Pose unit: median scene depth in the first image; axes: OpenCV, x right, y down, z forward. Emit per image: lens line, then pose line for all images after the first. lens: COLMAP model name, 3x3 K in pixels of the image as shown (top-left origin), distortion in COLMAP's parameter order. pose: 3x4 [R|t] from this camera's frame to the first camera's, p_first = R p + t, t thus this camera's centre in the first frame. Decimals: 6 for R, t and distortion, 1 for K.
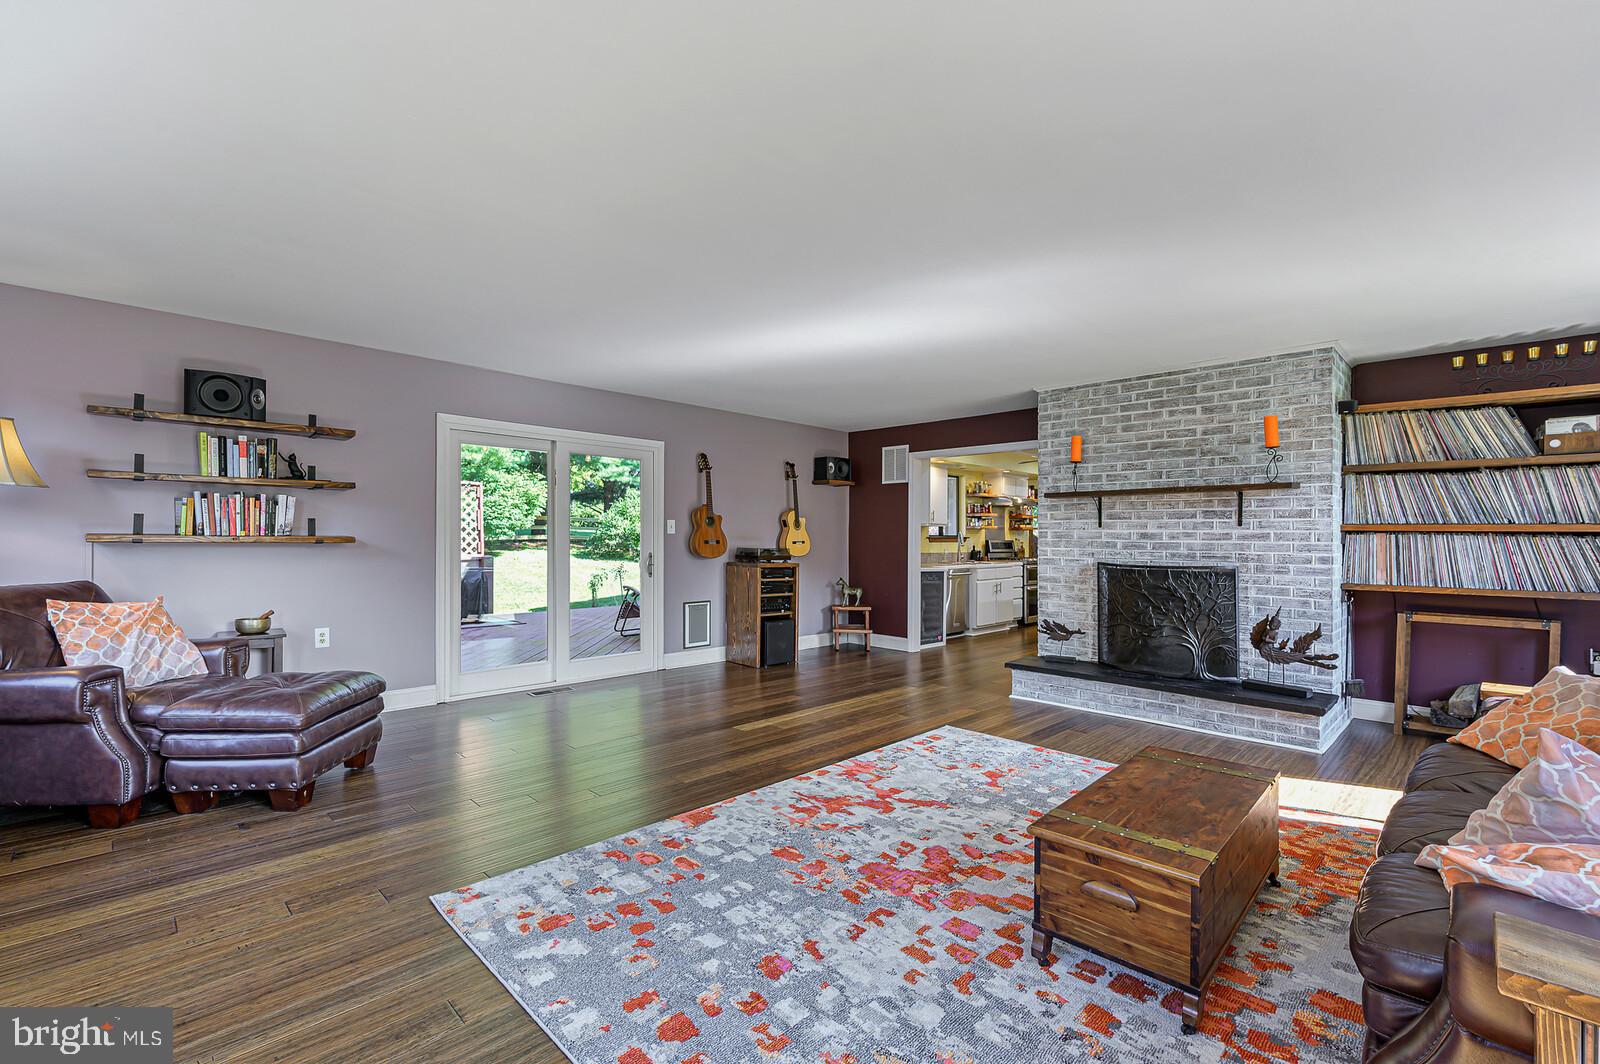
lens RADIAL K [[703.2, 0, 799.8], [0, 703.2, 541.1], [0, 0, 1]] dist [0.000529, -0.000492]
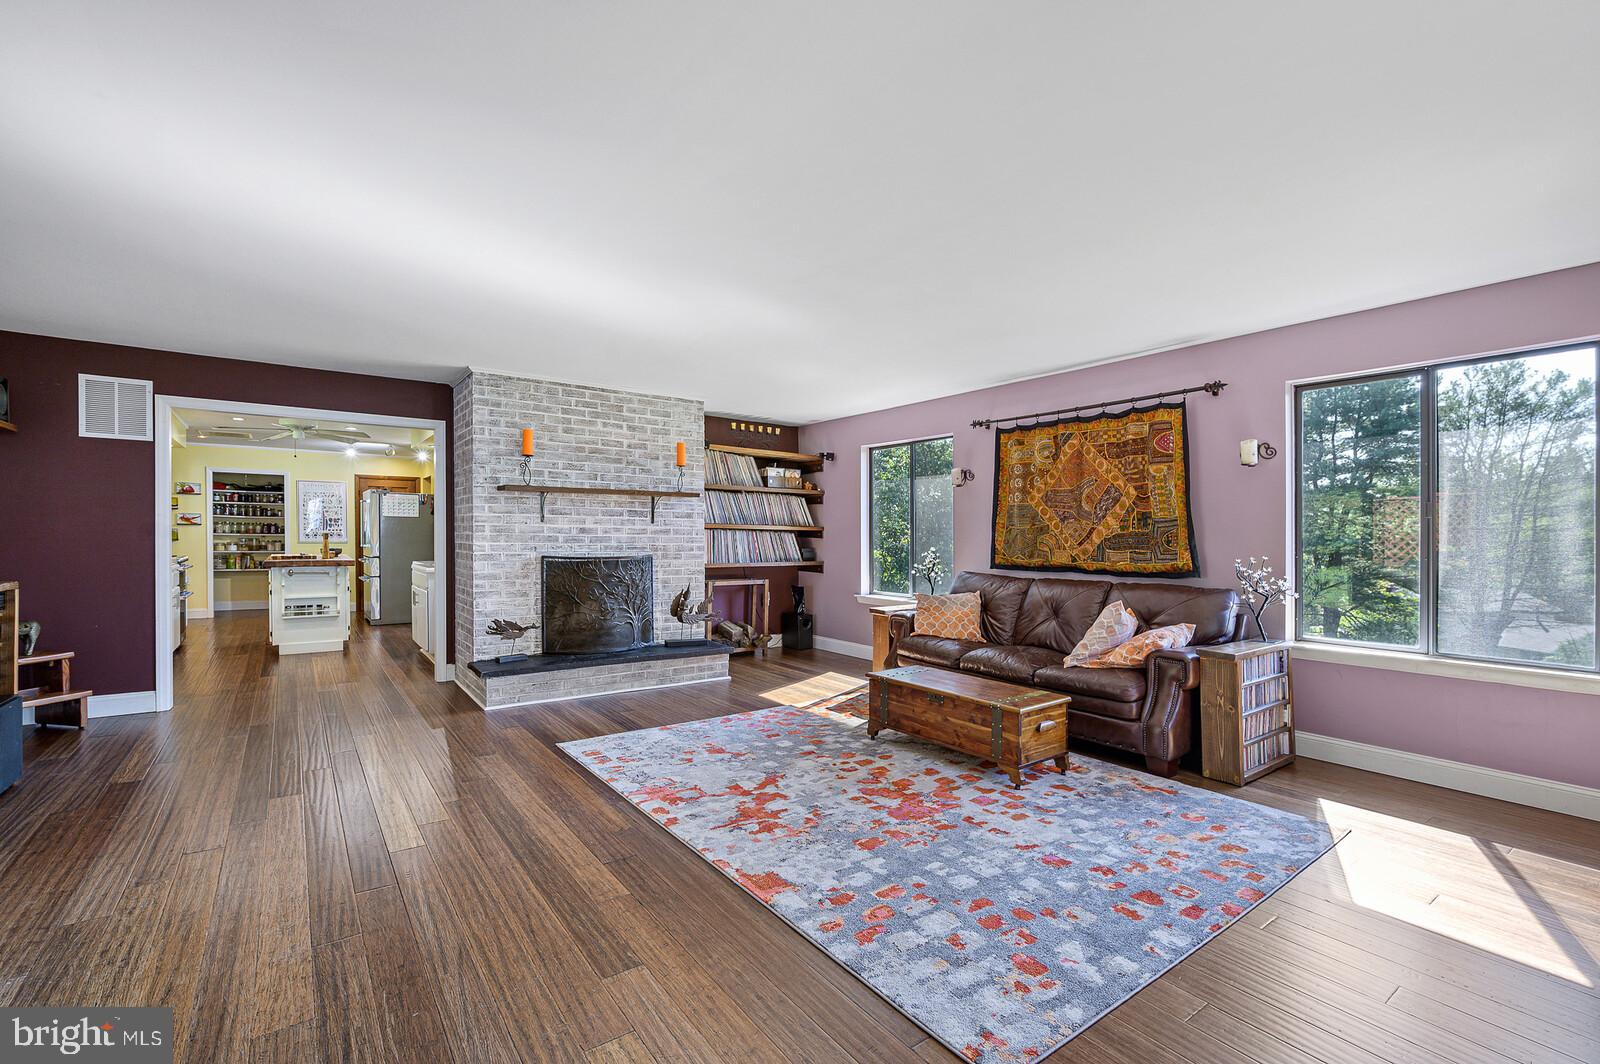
lens RADIAL K [[703.2, 0, 799.0], [0, 703.2, 530.7], [0, 0, 1]] dist [0.000529, -0.000492]
pose [[0.152395, -0.000141, 0.988320, -0.685055], [-0.001938, 0.999998, 0.000441, -0.010224], [-0.988318, -0.001983, 0.152394, 0.613654]]
